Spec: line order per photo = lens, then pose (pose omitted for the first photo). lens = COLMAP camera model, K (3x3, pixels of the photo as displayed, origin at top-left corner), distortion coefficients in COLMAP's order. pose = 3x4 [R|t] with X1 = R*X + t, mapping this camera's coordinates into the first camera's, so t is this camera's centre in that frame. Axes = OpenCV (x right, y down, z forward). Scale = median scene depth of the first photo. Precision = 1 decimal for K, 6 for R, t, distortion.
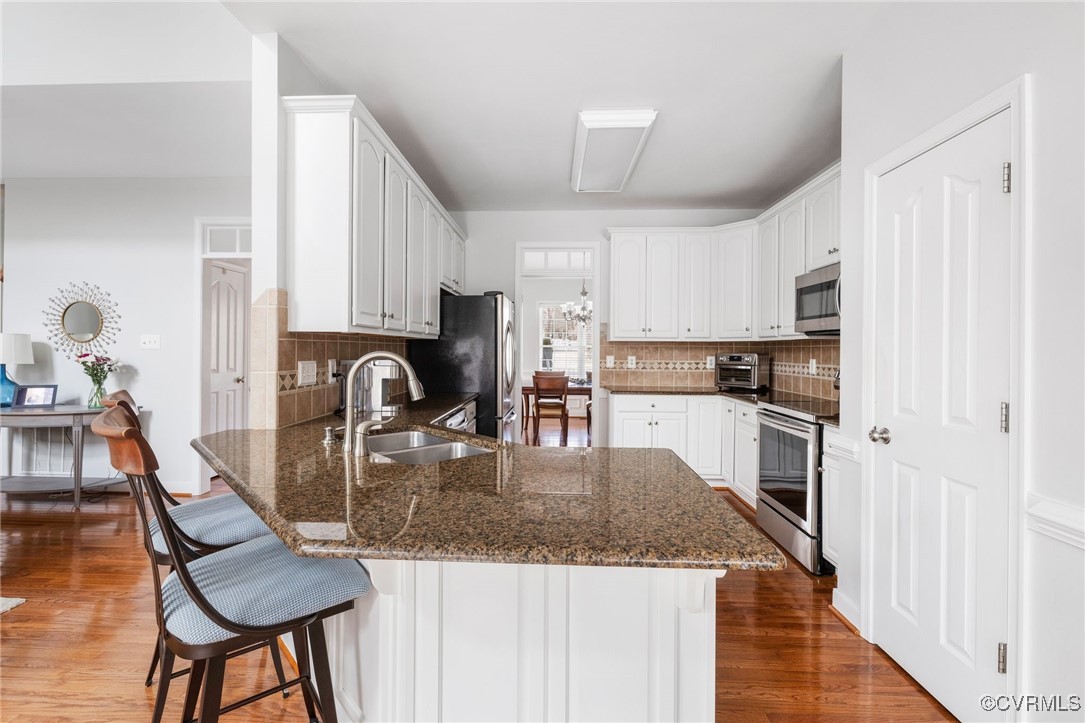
lens RADIAL K [[472.9, 0, 538.4], [0, 472.9, 351.4], [0, 0, 1]] dist [0.000108, 0.000176]
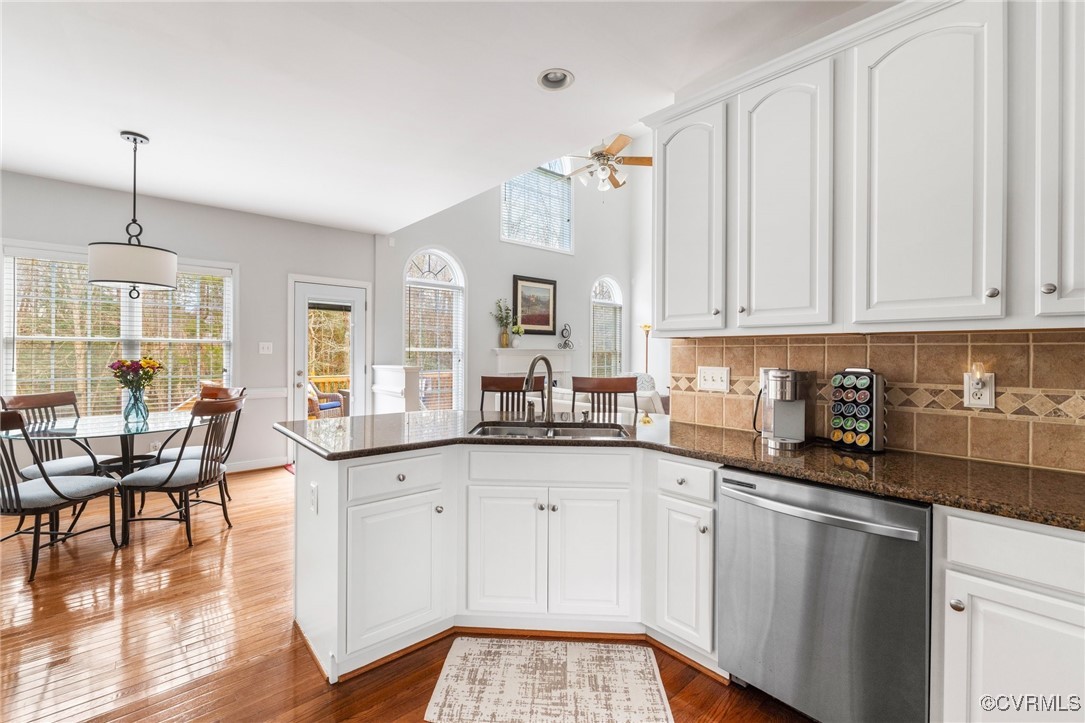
lens RADIAL K [[472.9, 0, 538.4], [0, 472.9, 351.4], [0, 0, 1]] dist [0.000108, 0.000176]
pose [[-0.720971, -0.014701, -0.692809, 0.270154], [-0.015303, 0.999869, -0.005291, -0.000771], [0.692796, 0.006788, -0.721102, 0.834451]]
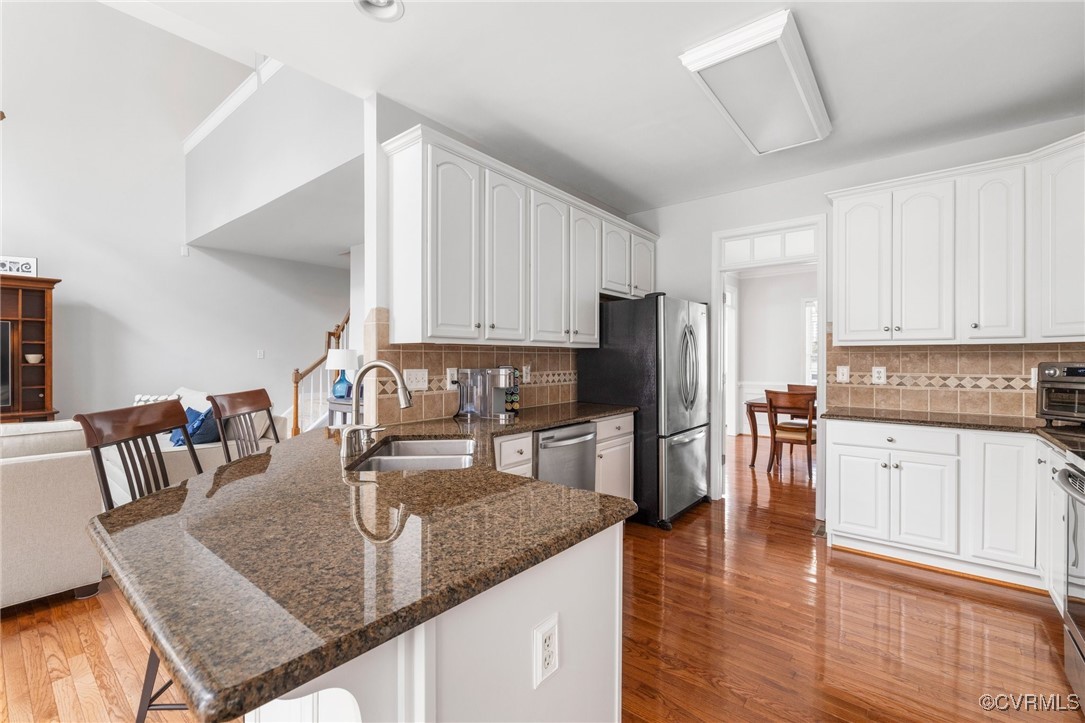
lens RADIAL K [[468.1, 0, 542.5], [0, 468.1, 361.5], [0, 0, 1]] dist [0.000619, 0.000349]
pose [[0.799297, -0.001831, -0.600933, 0.246573], [0.001934, 0.999998, -0.000475, 0.001638], [0.600933, -0.000783, 0.799299, 0.160168]]
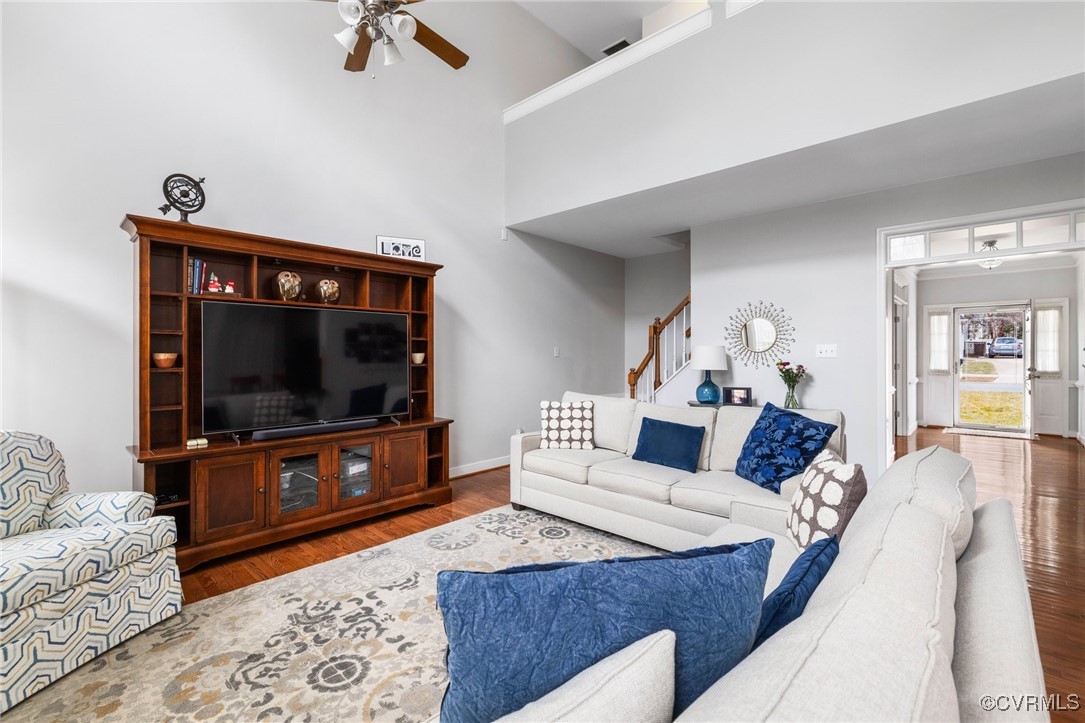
lens RADIAL K [[472.9, 0, 538.4], [0, 472.9, 351.4], [0, 0, 1]] dist [0.000108, 0.000176]
pose [[0.752705, -0.012632, -0.658236, -0.565603], [0.004269, 0.999889, -0.014307, -0.006451], [0.658344, 0.007960, 0.752675, -0.232613]]
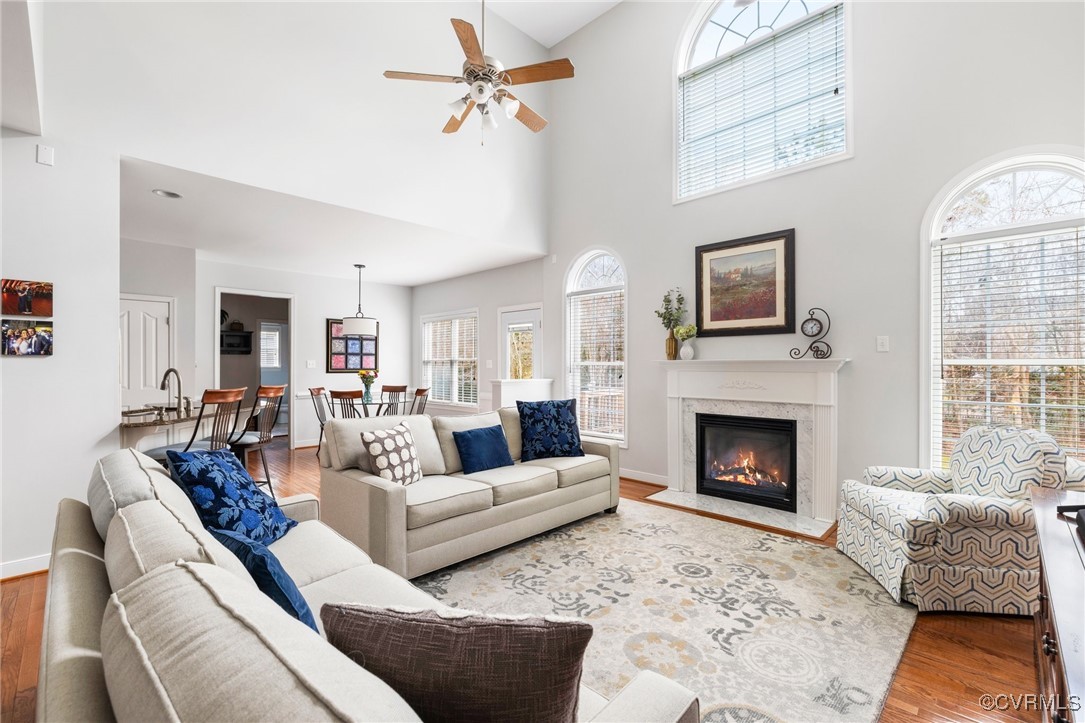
lens RADIAL K [[468.1, 0, 542.5], [0, 468.1, 361.5], [0, 0, 1]] dist [0.000619, 0.000349]
pose [[-0.739543, -0.004742, 0.673092, -1.271885], [-0.004605, 0.999987, 0.001985, -0.016056], [-0.673093, -0.001631, -0.739556, 0.601666]]
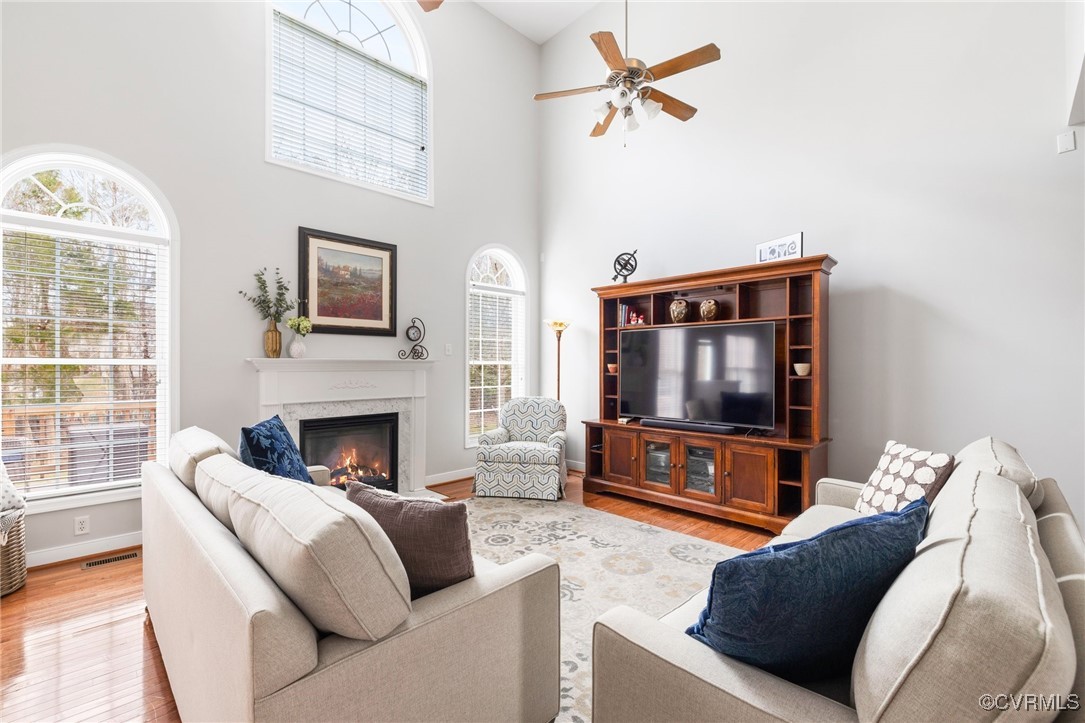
lens RADIAL K [[466.3, 0, 536.4], [0, 466.3, 366.3], [0, 0, 1]] dist [-0.021453, -0.000054]
pose [[-0.683063, -0.007675, -0.730319, -0.468733], [-0.010035, 0.999949, -0.001123, -0.007558], [0.730291, 0.006562, -0.683105, 0.535750]]
